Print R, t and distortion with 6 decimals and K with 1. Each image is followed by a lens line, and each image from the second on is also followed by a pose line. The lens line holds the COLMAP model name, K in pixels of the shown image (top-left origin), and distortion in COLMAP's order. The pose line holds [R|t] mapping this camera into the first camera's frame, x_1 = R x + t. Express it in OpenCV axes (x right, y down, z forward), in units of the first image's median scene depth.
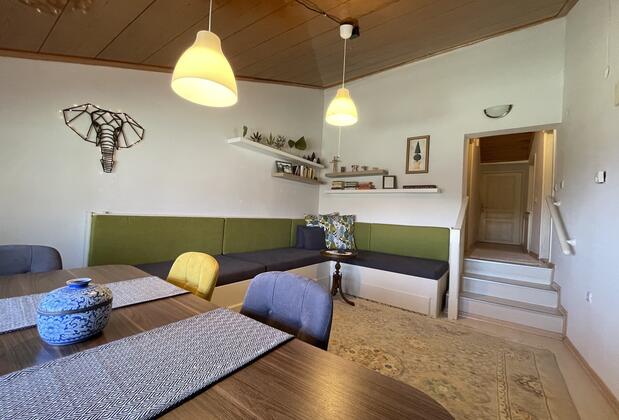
lens RADIAL K [[248.7, 0, 309.5], [0, 248.7, 210.0], [0, 0, 1]] dist [0.000334, -0.000009]
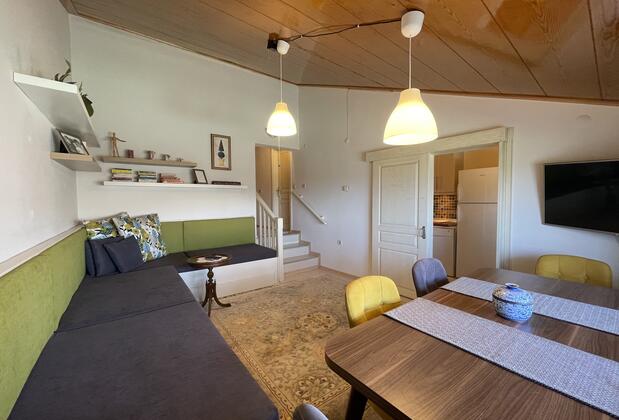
lens RADIAL K [[248.7, 0, 309.5], [0, 248.7, 210.0], [0, 0, 1]] dist [0.000334, -0.000009]
pose [[0.285526, -0.091347, 0.954008, -0.516421], [0.012180, 0.995713, 0.091695, -0.069200], [-0.958294, -0.014562, 0.285415, 0.332585]]
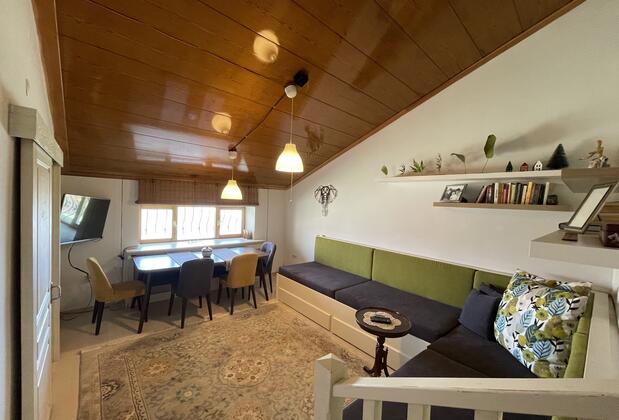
lens RADIAL K [[248.7, 0, 309.5], [0, 248.7, 210.0], [0, 0, 1]] dist [0.000334, -0.000009]
pose [[-0.236334, -0.037434, -0.970951, 0.709417], [-0.050941, 0.998361, -0.026092, -0.084845], [0.970336, 0.043295, -0.237853, 0.809648]]
